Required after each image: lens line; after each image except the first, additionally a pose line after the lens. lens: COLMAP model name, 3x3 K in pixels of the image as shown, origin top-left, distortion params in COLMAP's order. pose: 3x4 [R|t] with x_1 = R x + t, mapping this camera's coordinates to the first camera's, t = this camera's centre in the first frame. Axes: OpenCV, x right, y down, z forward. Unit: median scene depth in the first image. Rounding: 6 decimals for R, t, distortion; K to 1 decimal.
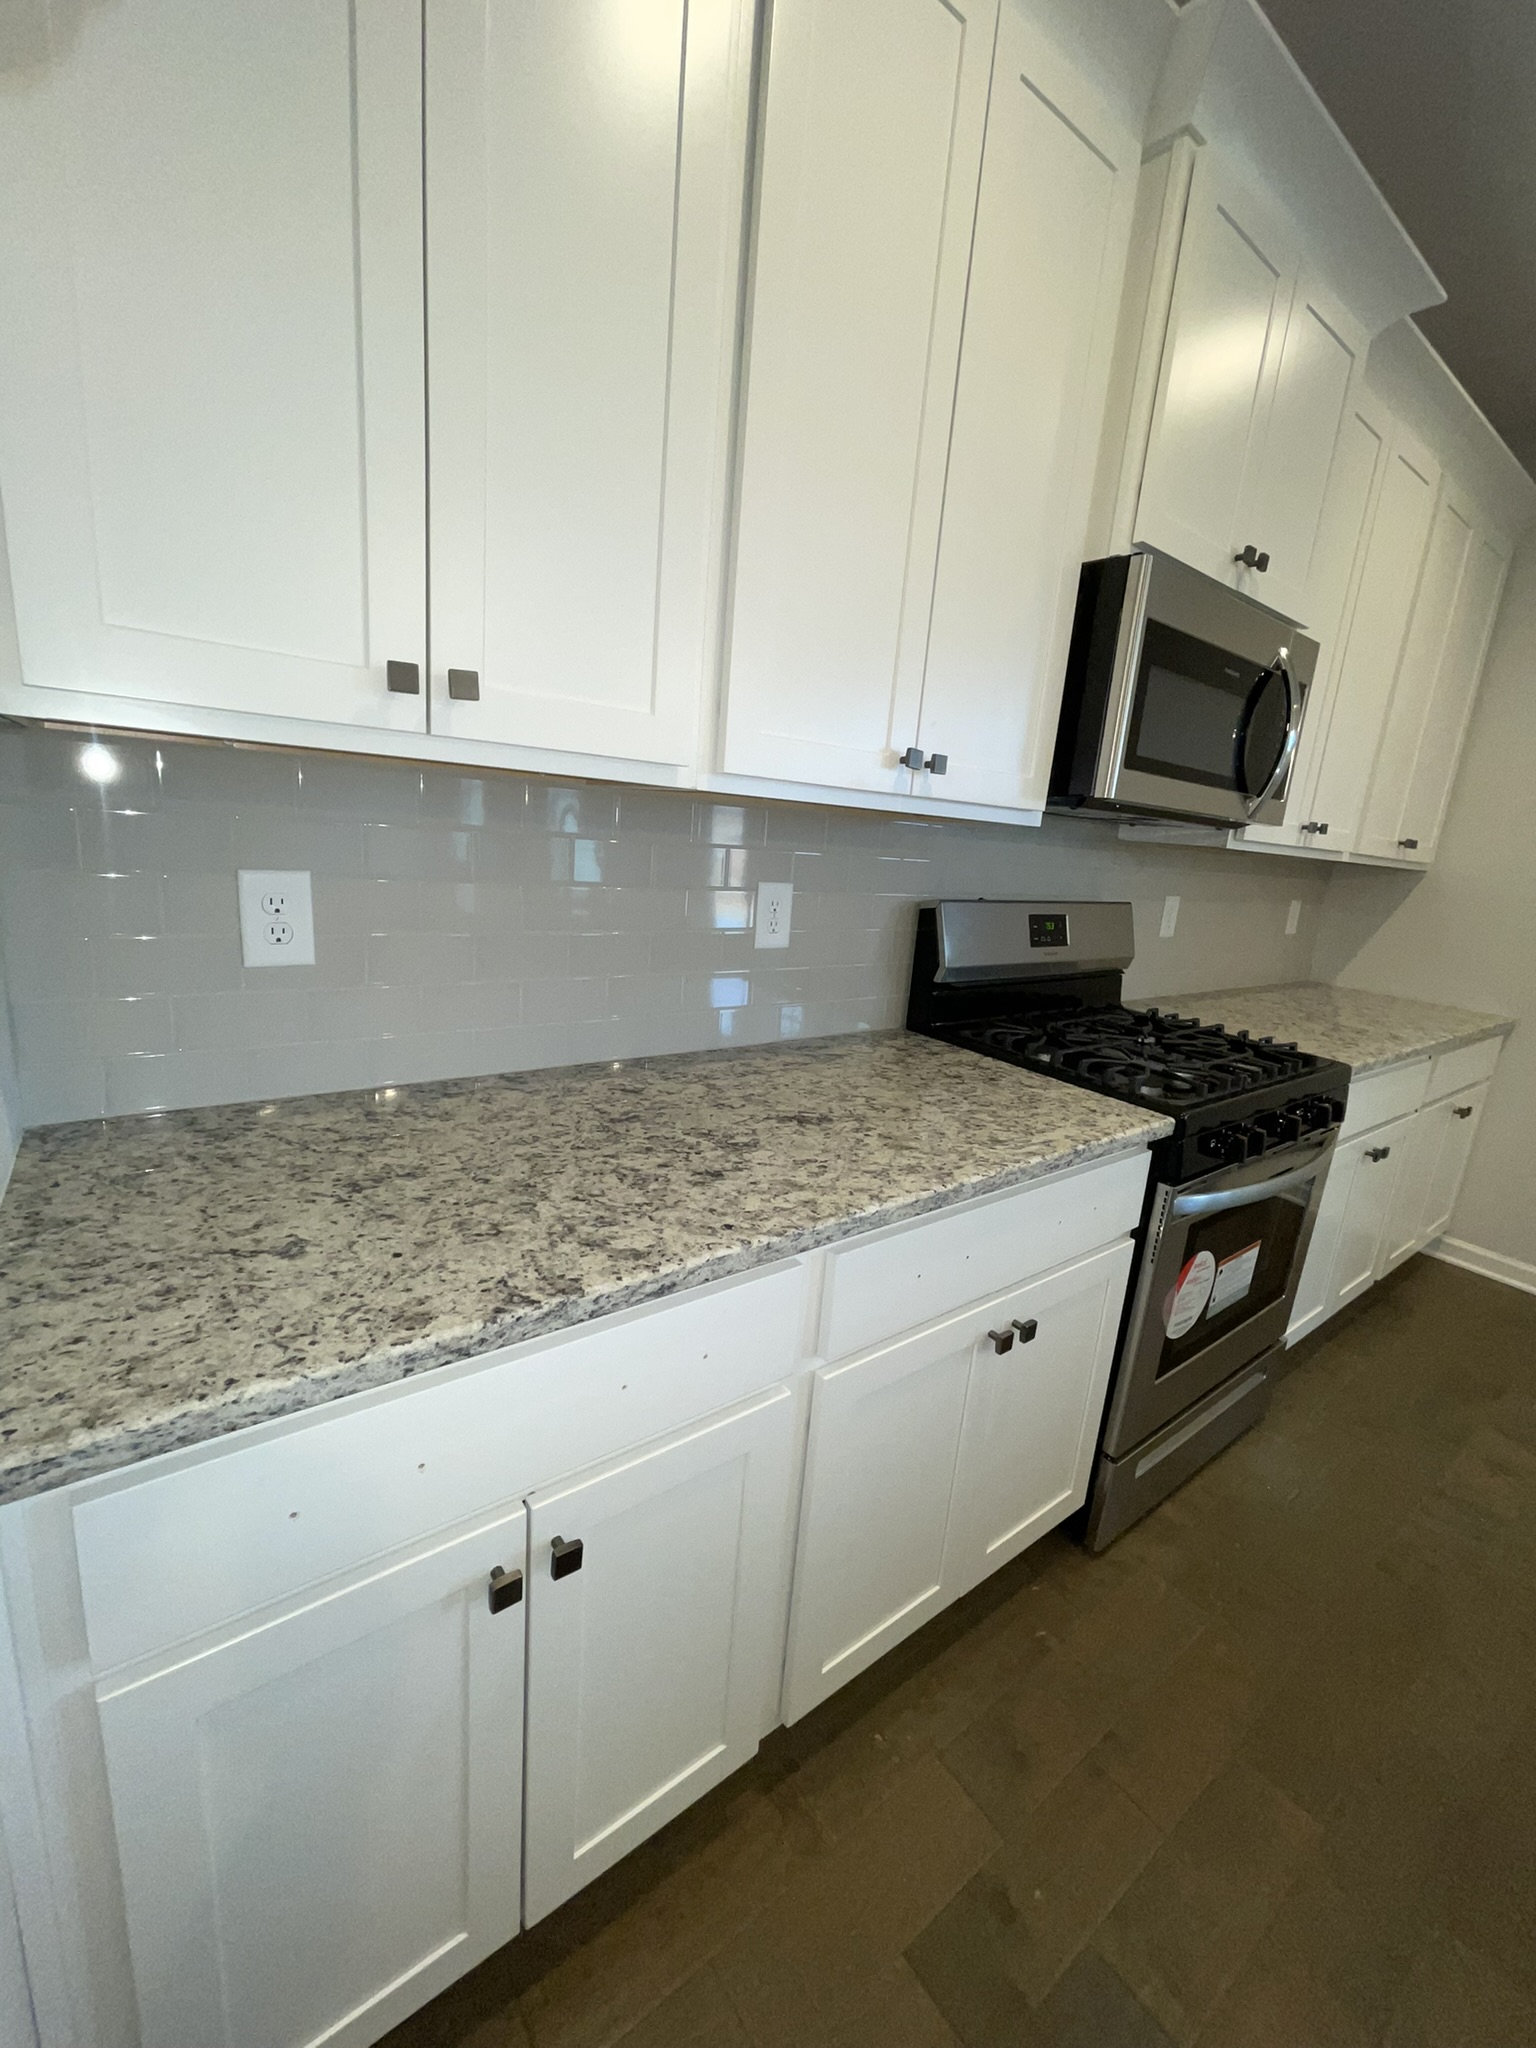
lens RADIAL K [[831.4, 0, 776.3], [0, 831.4, 1015.9], [0, 0, 1]] dist [0.000685, 0.000457]
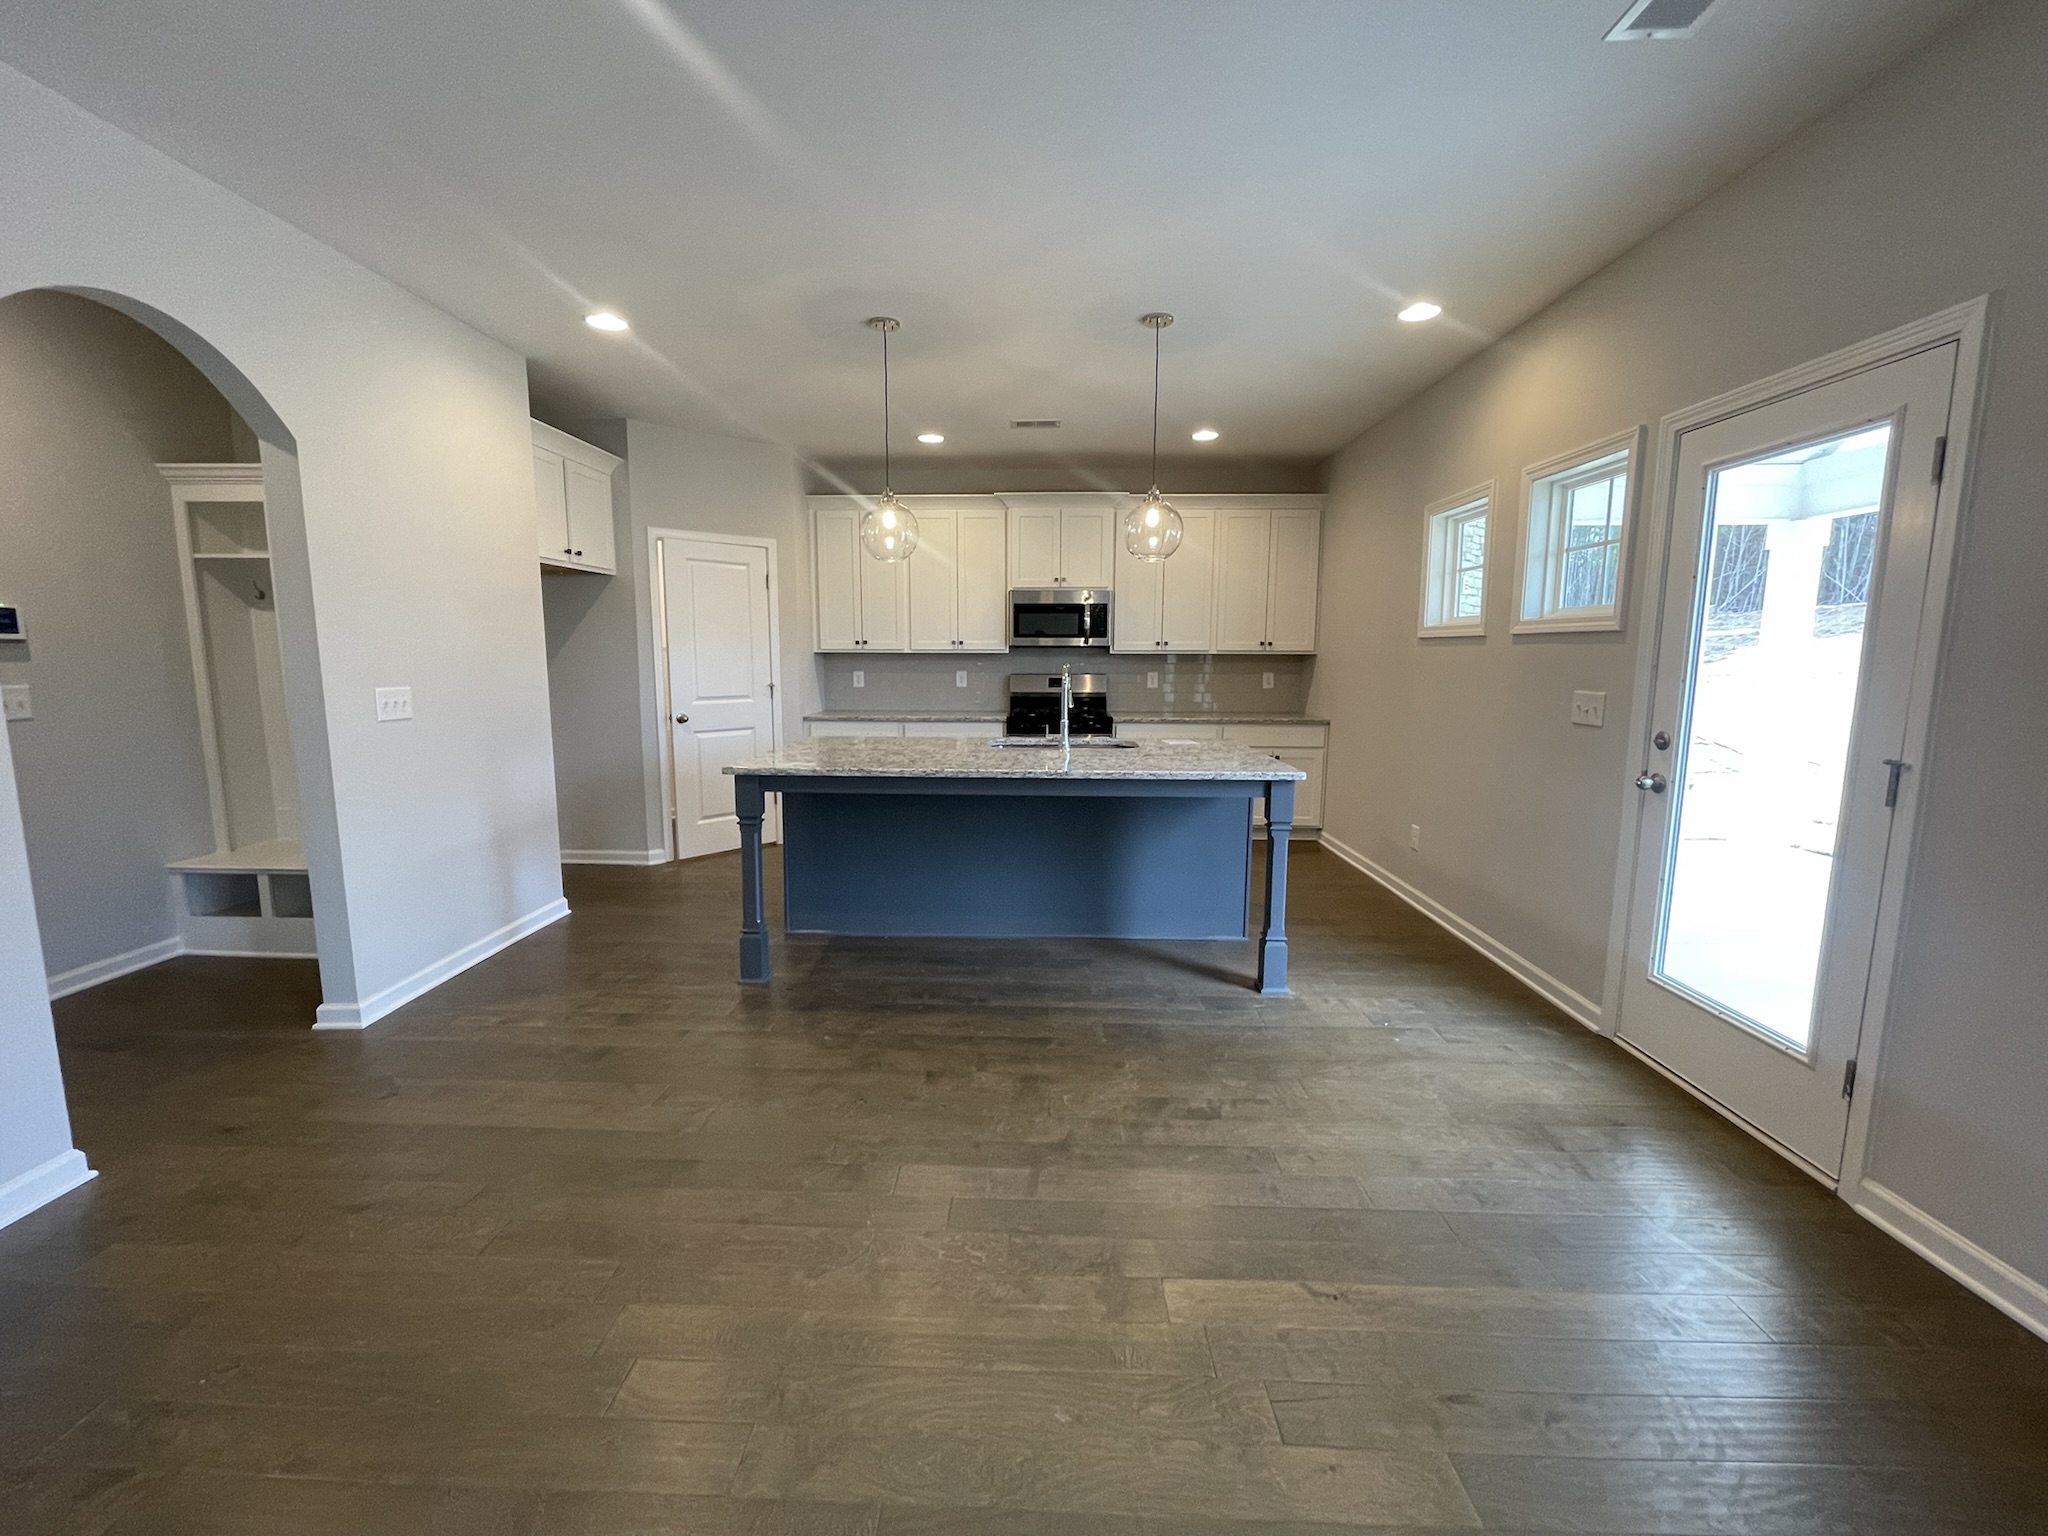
lens RADIAL K [[831.4, 0, 1010.6], [0, 831.4, 761.7], [0, 0, 1]] dist [0.000685, 0.000457]
pose [[0.767197, 0.003206, -0.641403, 3.874254], [-0.083063, 0.992064, -0.094395, 0.896431], [0.636010, 0.125696, 0.761375, -2.647694]]
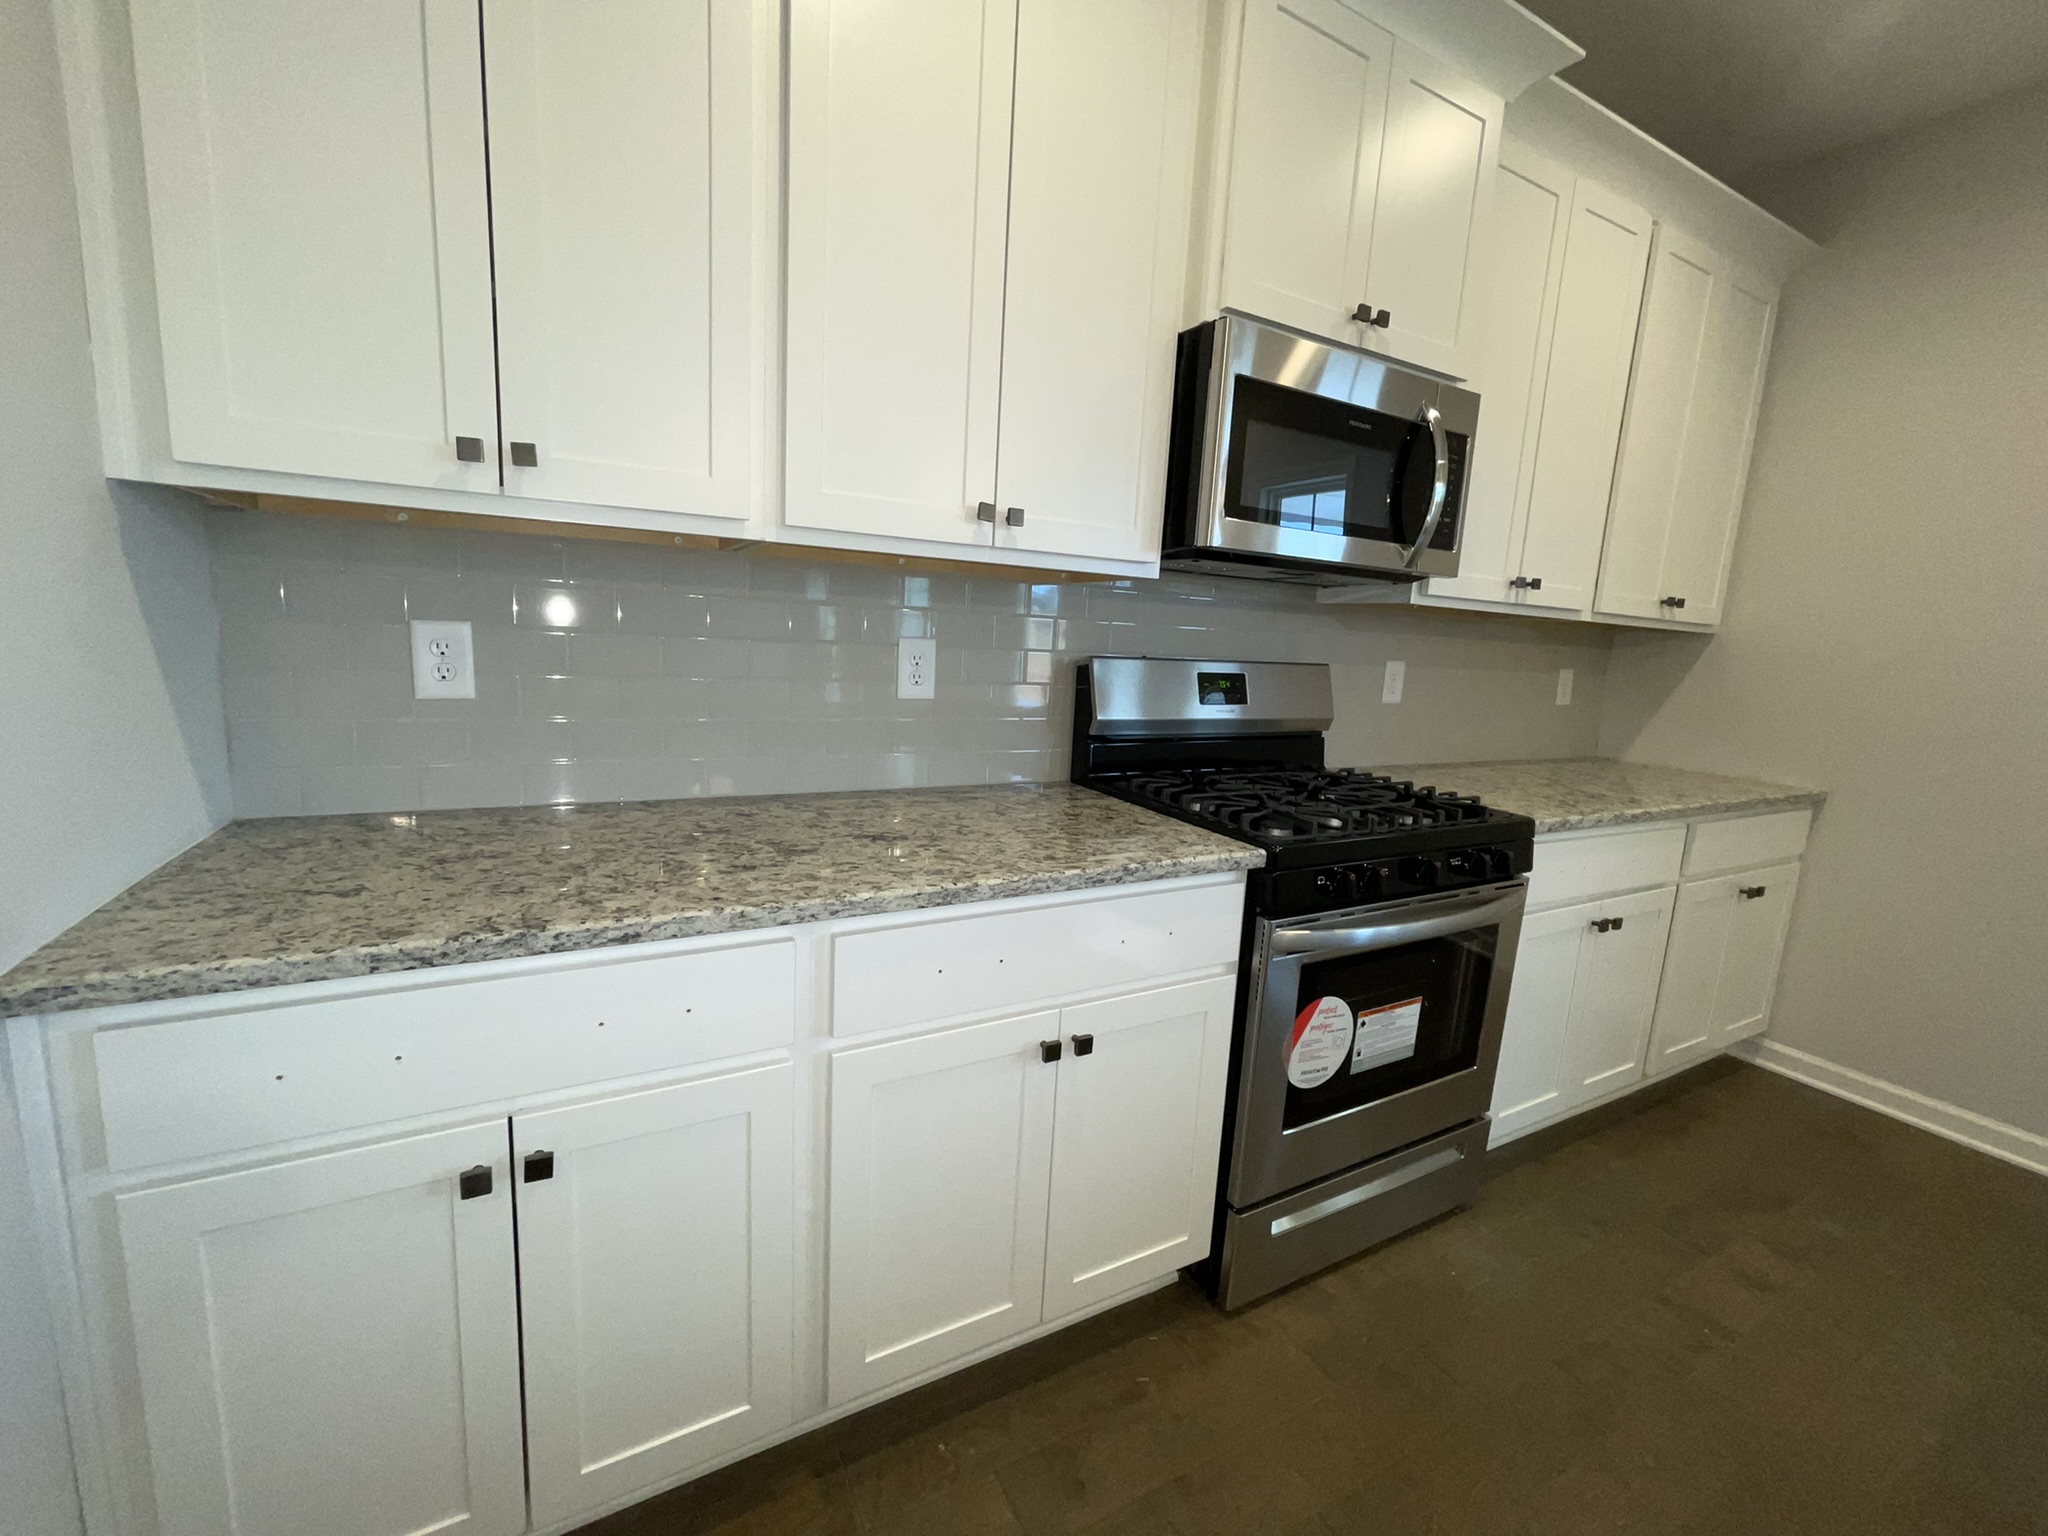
lens RADIAL K [[831.4, 0, 1010.6], [0, 831.4, 761.7], [0, 0, 1]] dist [0.000685, 0.000457]
pose [[0.986860, -0.005200, -0.161497, 0.400932], [-0.007534, 0.996914, -0.078141, 0.115336], [0.161405, 0.078331, 0.983775, -0.059755]]
